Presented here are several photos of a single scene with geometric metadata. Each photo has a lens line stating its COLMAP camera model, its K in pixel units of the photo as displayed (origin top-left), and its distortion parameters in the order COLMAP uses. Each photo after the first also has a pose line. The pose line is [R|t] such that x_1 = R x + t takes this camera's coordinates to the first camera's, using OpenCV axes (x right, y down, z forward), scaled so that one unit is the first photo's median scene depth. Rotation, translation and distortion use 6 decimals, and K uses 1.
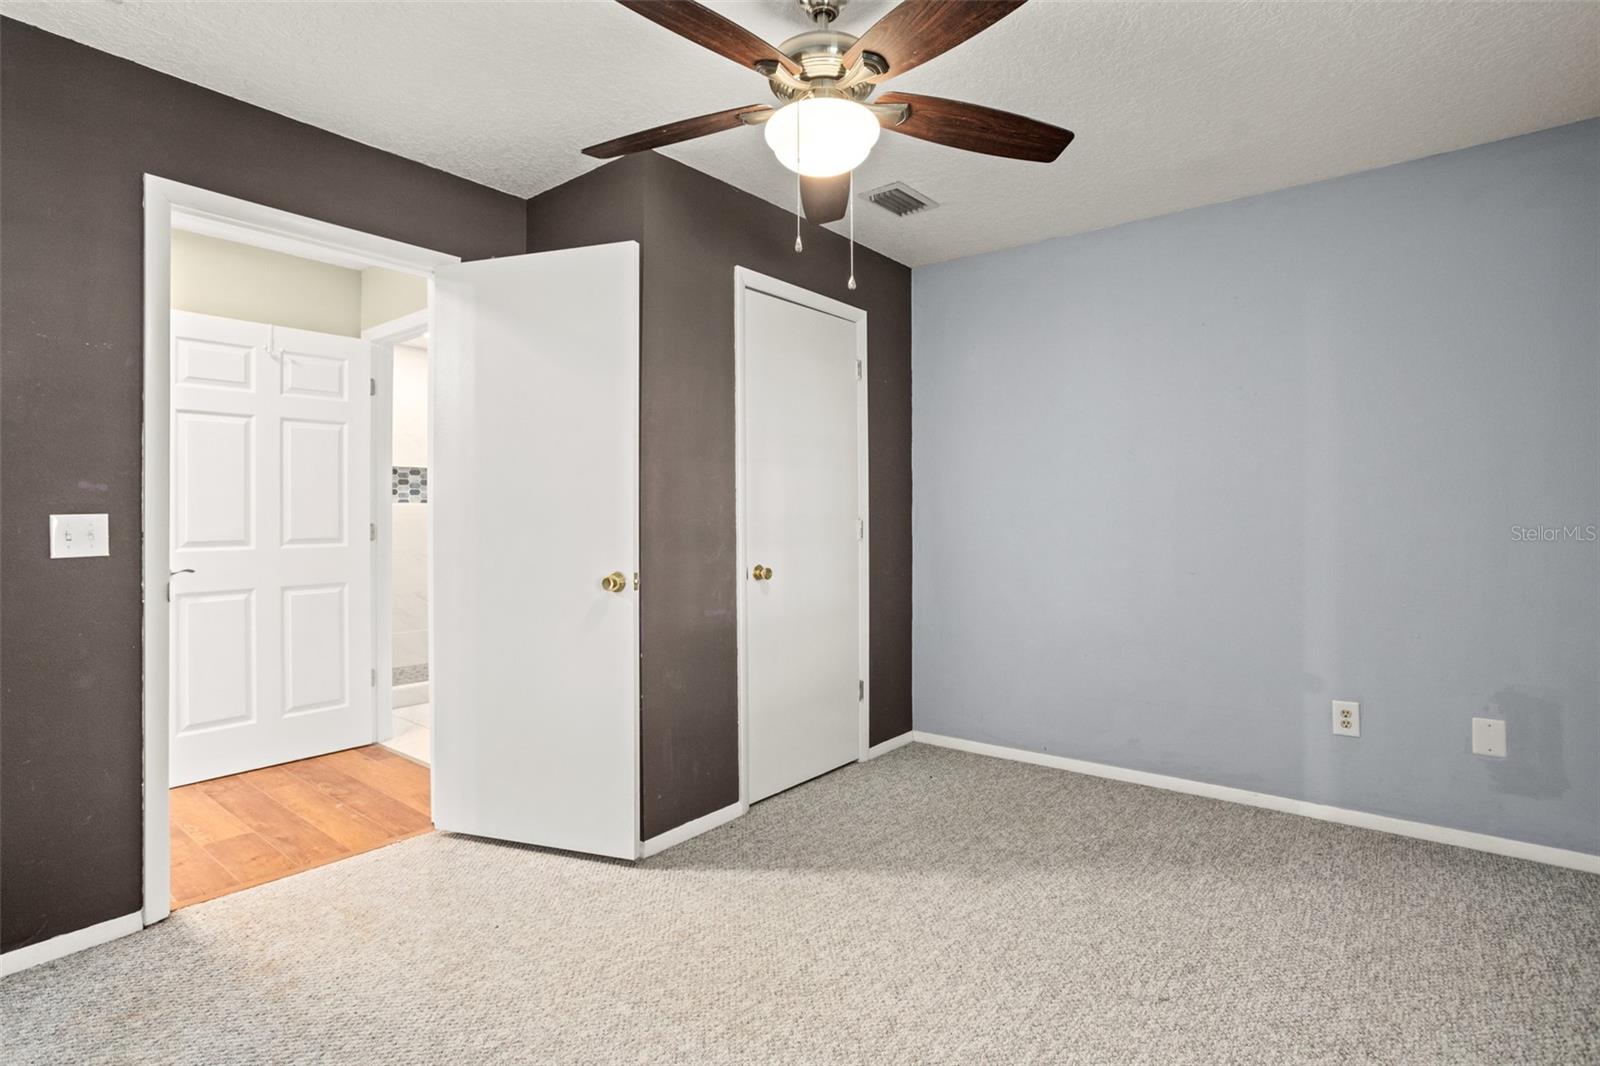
lens RADIAL K [[784.5, 0, 796.2], [0, 784.5, 525.4], [0, 0, 1]] dist [-0.056636, 0.028809]
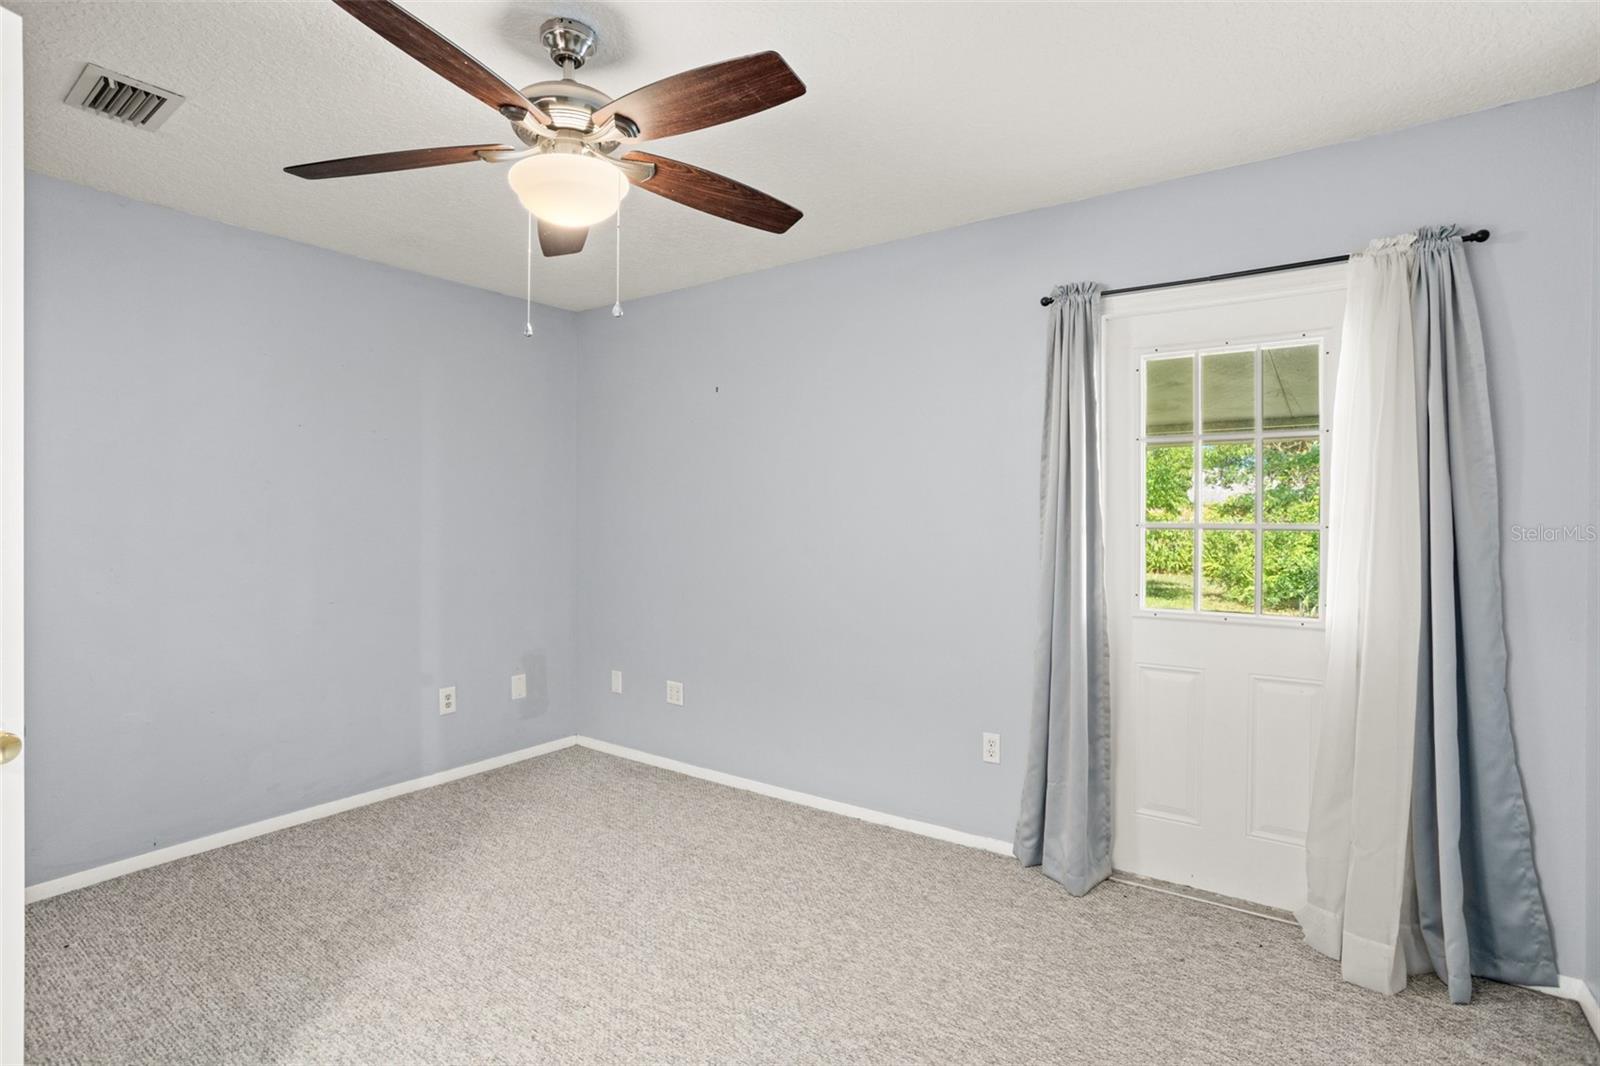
lens RADIAL K [[784.5, 0, 795.9], [0, 784.5, 528.6], [0, 0, 1]] dist [-0.056636, 0.028809]
pose [[-0.060325, -0.009497, 0.998134, -0.649196], [0.008575, 0.999913, 0.010032, -0.048574], [-0.998142, 0.009164, -0.060239, 0.510076]]
